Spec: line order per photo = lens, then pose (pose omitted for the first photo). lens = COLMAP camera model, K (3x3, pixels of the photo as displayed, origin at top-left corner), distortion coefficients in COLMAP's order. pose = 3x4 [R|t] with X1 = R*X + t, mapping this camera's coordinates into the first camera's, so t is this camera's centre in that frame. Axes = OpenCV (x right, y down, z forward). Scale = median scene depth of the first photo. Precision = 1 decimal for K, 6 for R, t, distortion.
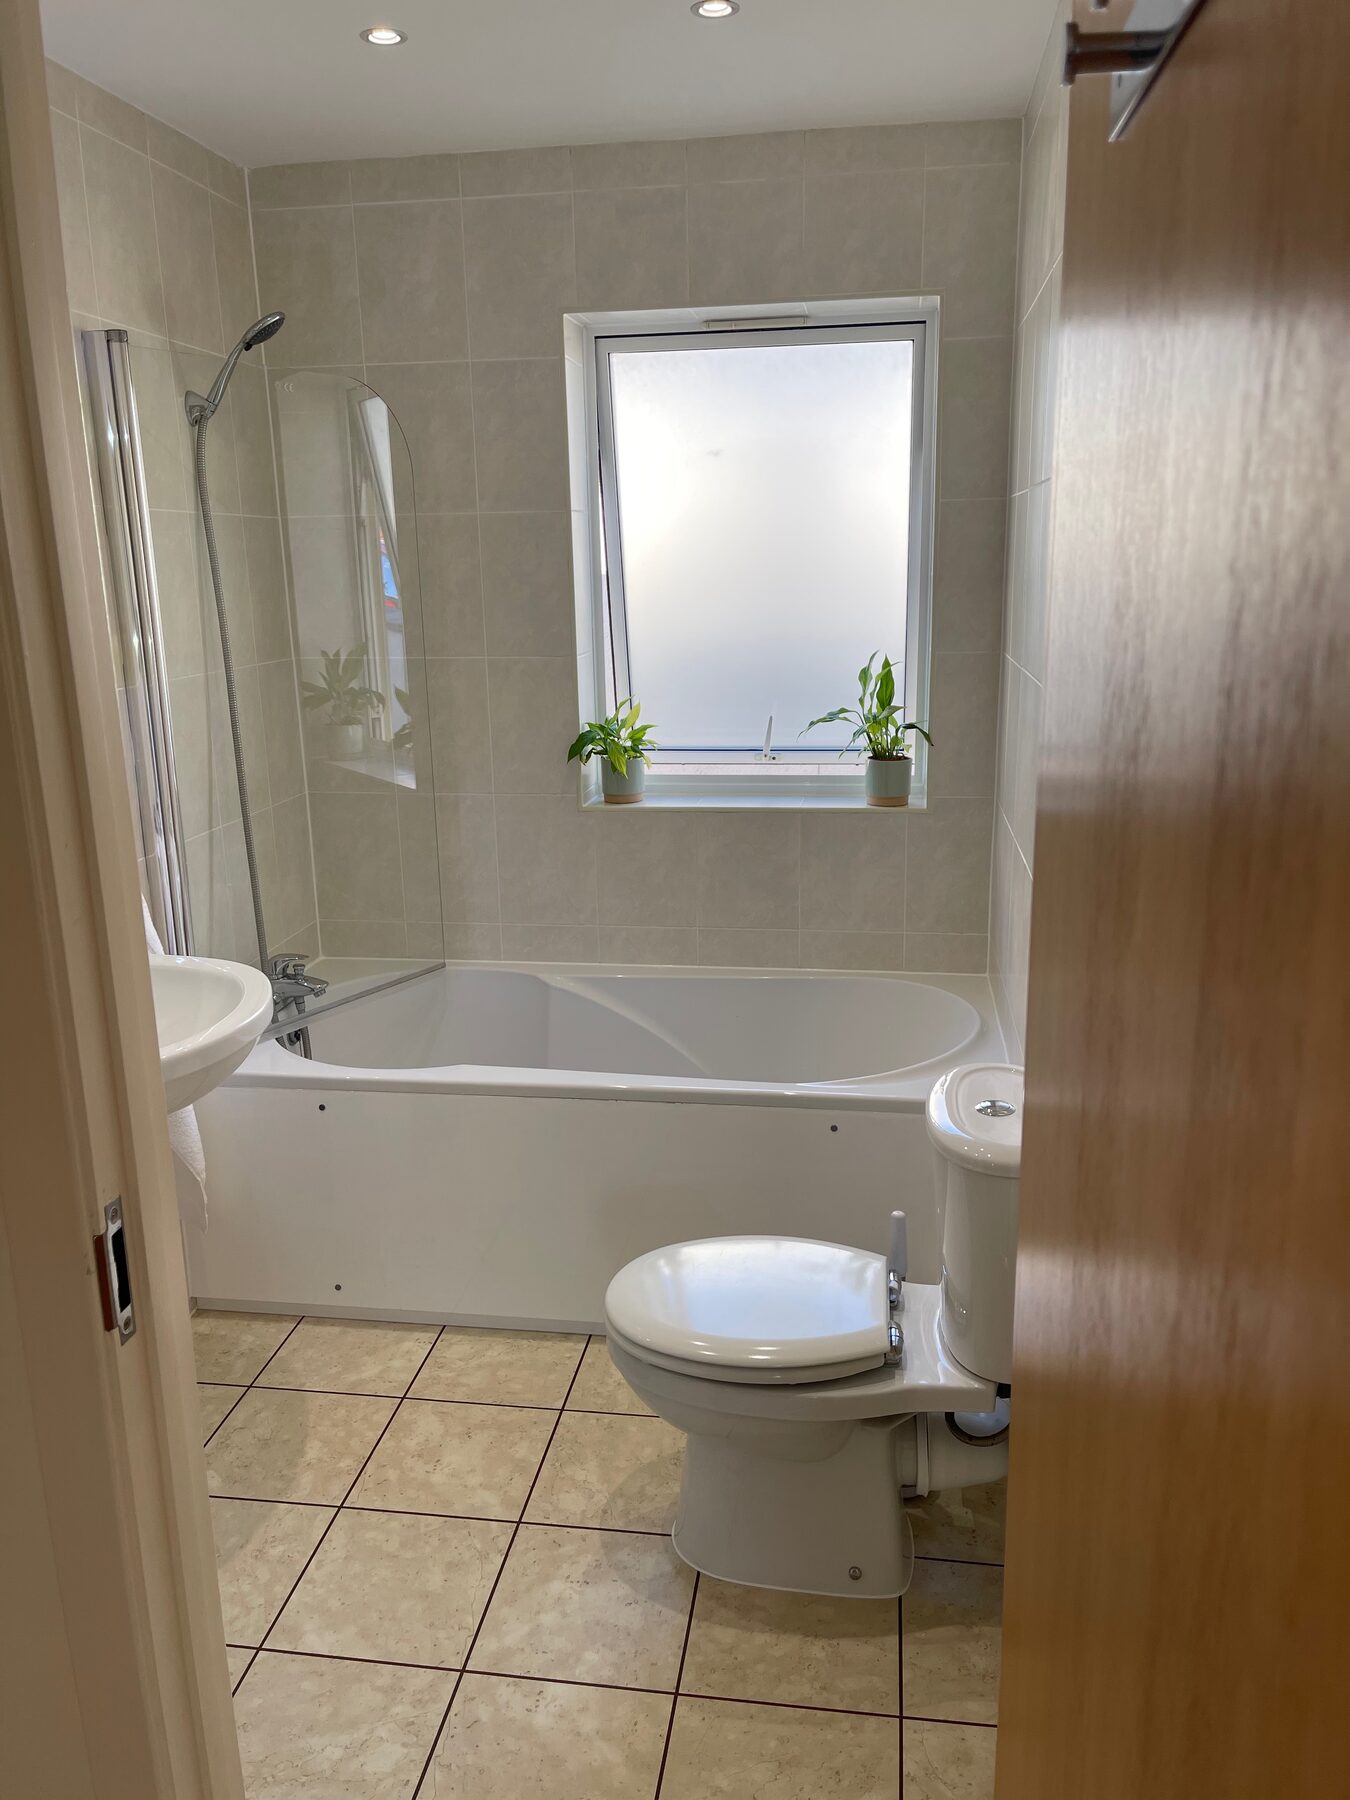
lens RADIAL K [[1375.1, 0, 679.2], [0, 1375.1, 907.6], [0, 0, 1]] dist [0.064656, -0.098369]
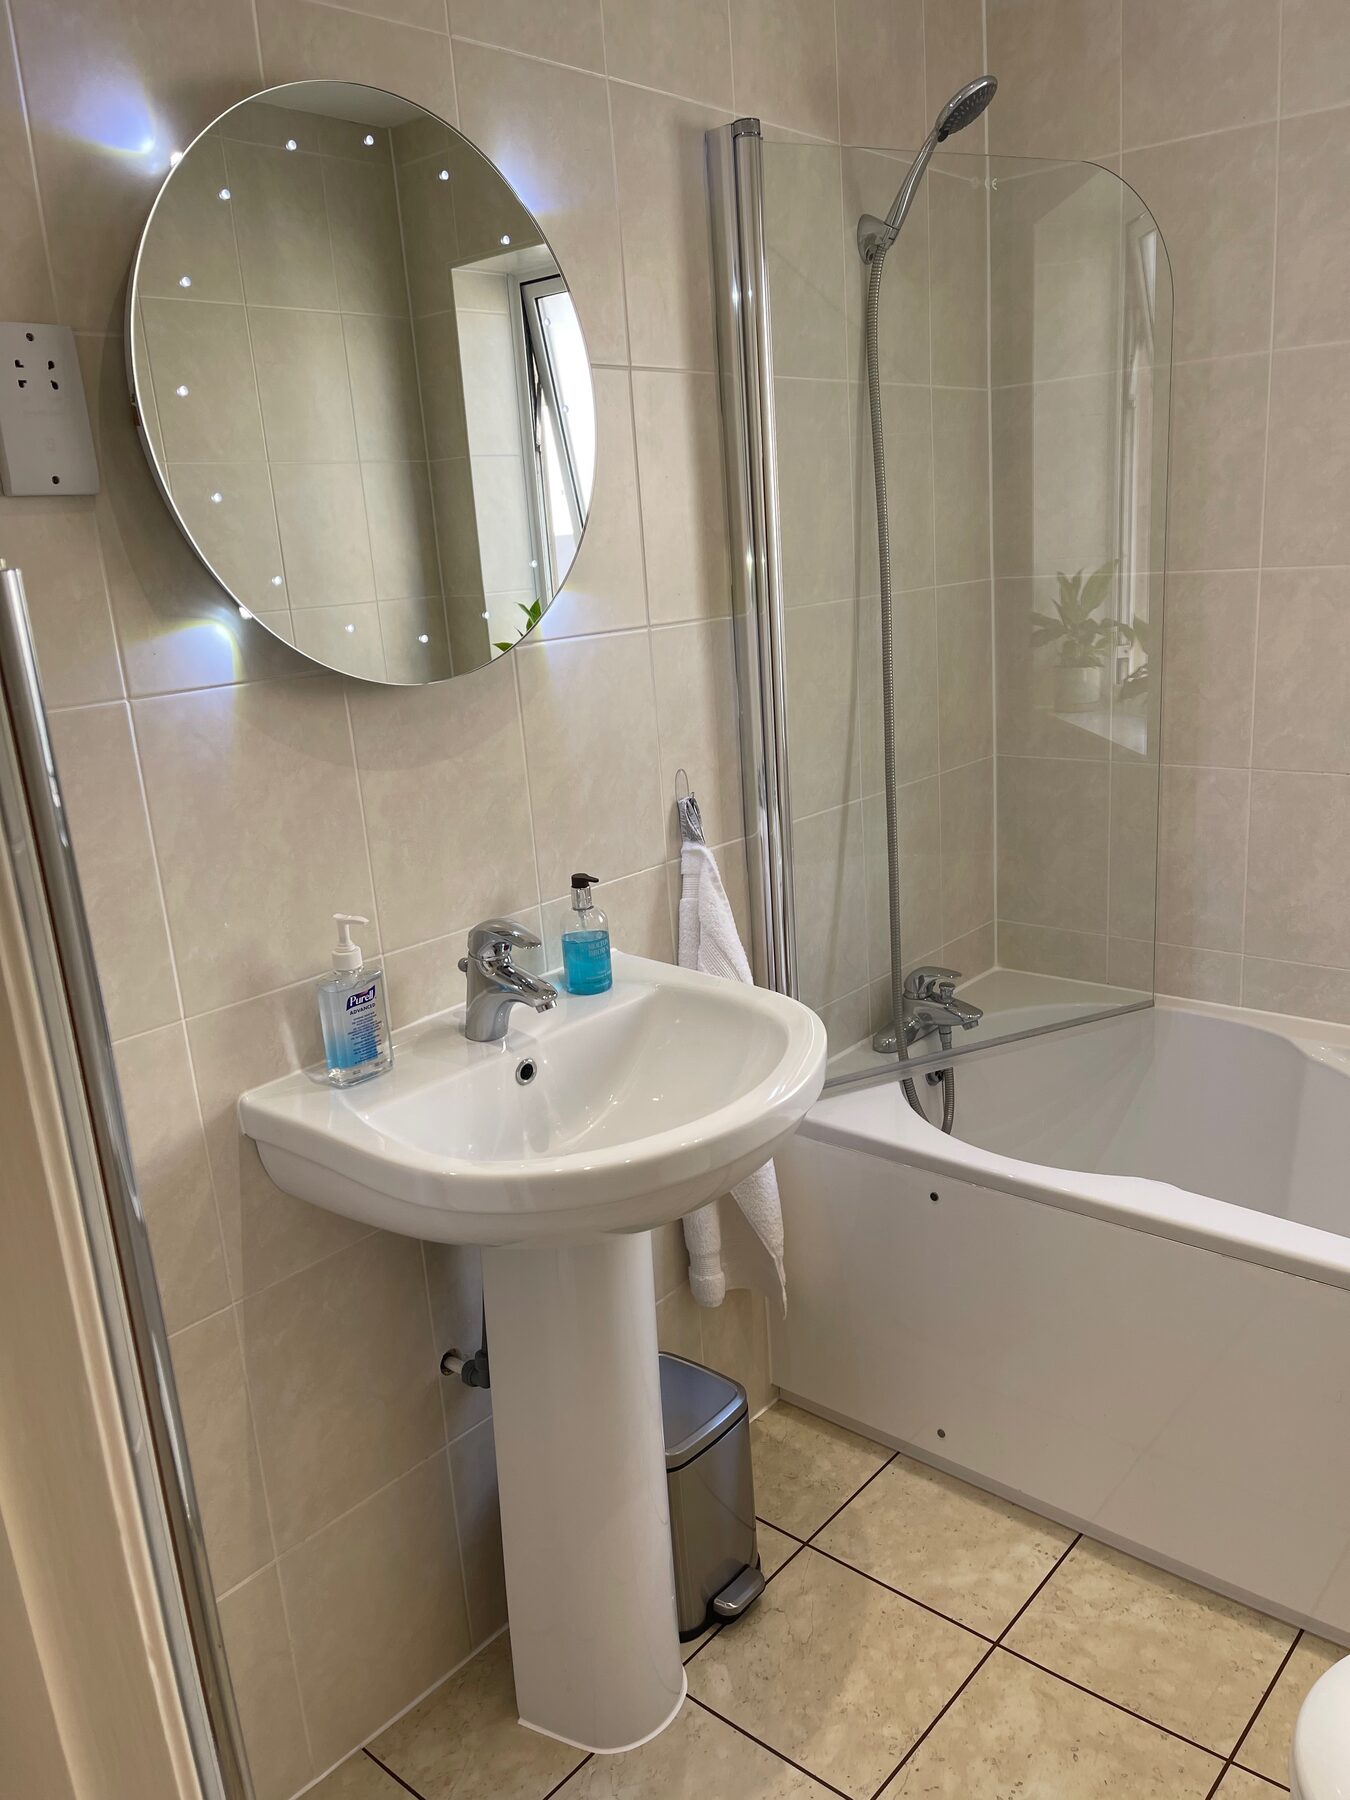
lens RADIAL K [[1375.1, 0, 679.2], [0, 1375.1, 907.6], [0, 0, 1]] dist [0.064656, -0.098369]
pose [[0.844353, 0.105937, -0.525209, -0.005978], [-0.083500, 0.994299, 0.066315, -0.042971], [0.529240, -0.012139, 0.848385, 0.308096]]
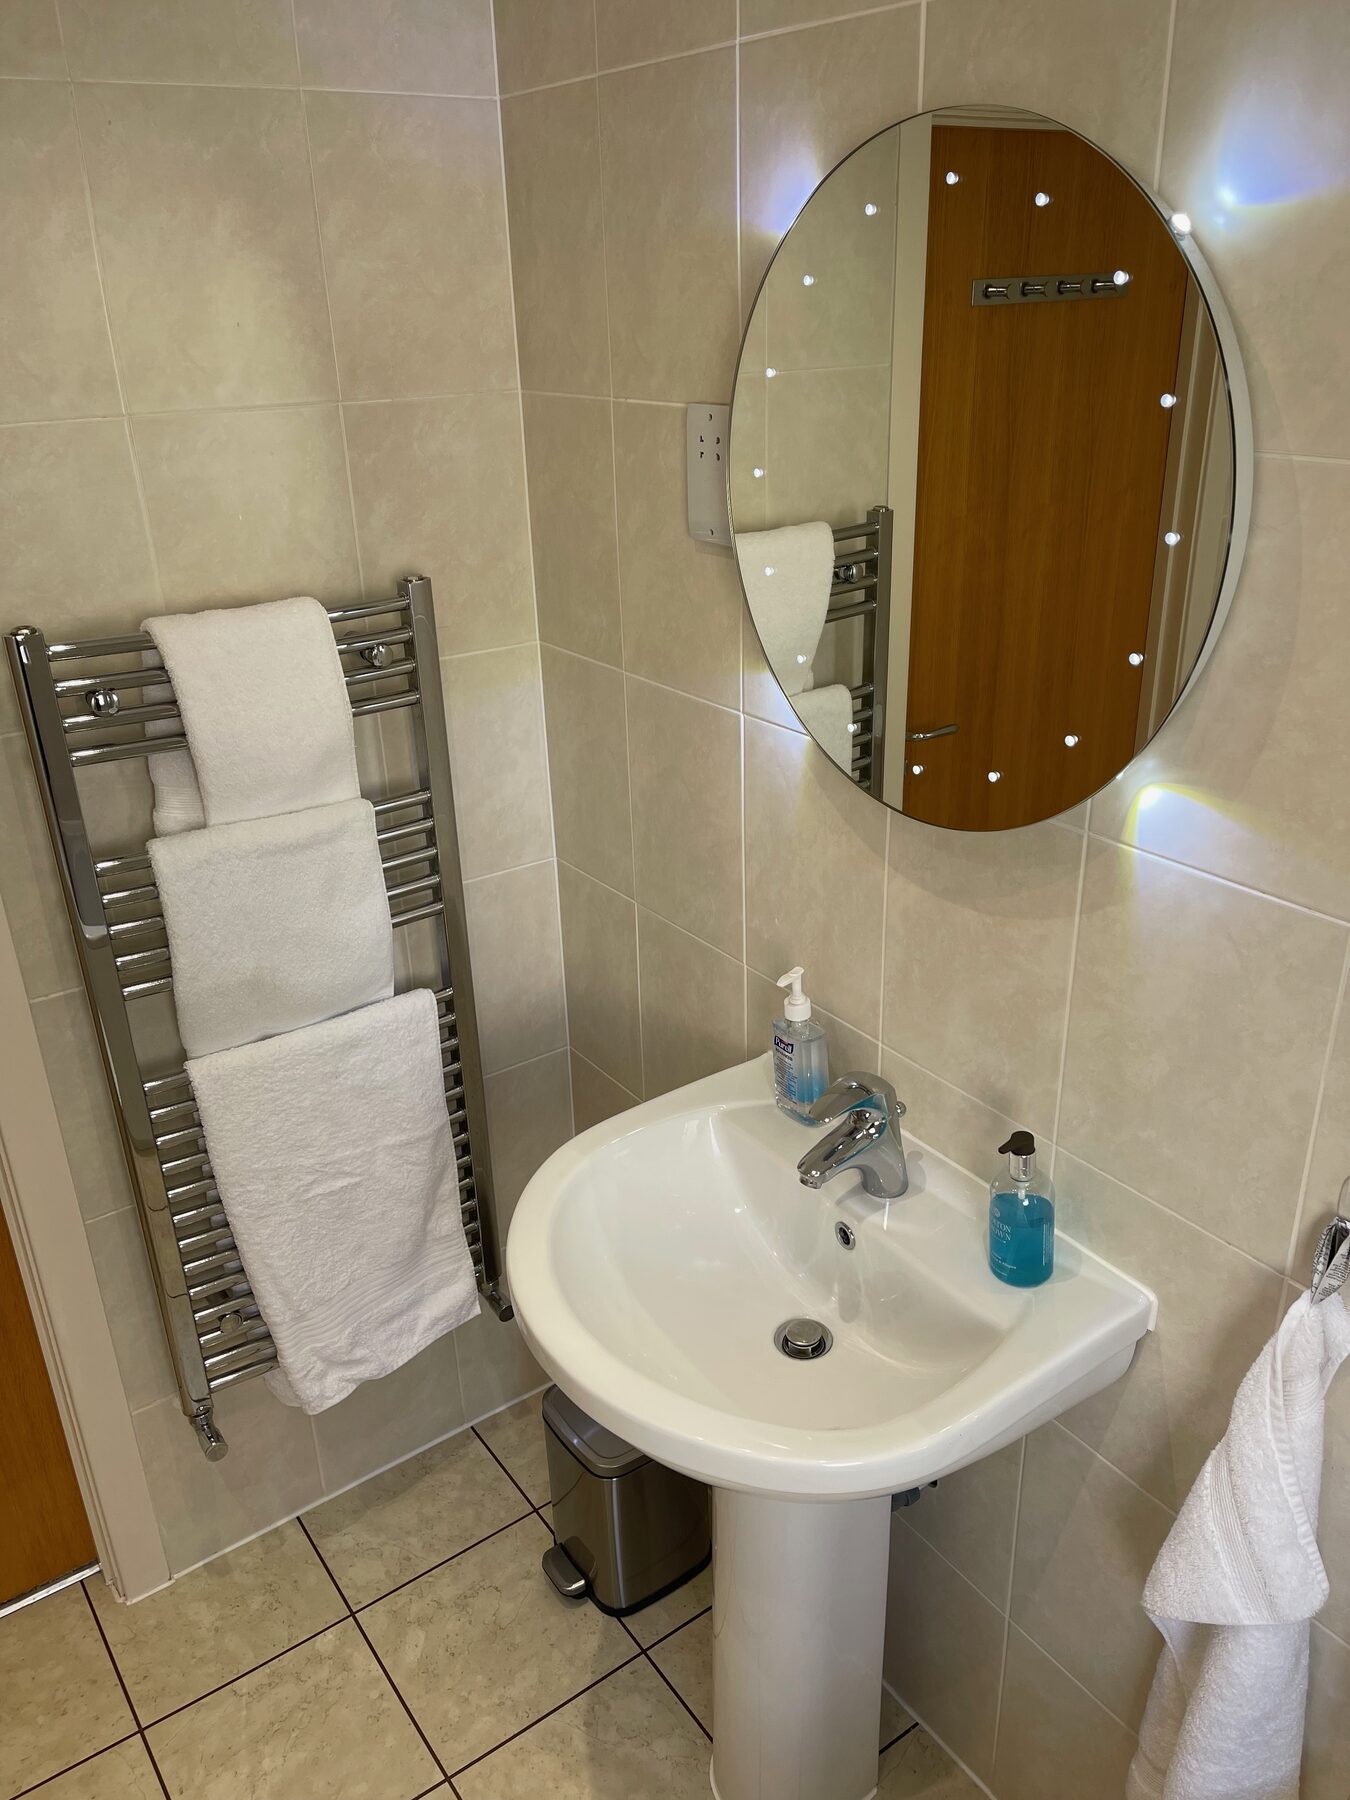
lens RADIAL K [[1375.1, 0, 679.2], [0, 1375.1, 907.6], [0, 0, 1]] dist [0.064656, -0.098369]
pose [[-0.715449, 0.321266, -0.620419, -0.024836], [-0.133719, 0.808626, 0.572925, -0.335333], [0.685749, 0.492860, -0.535572, 0.963183]]
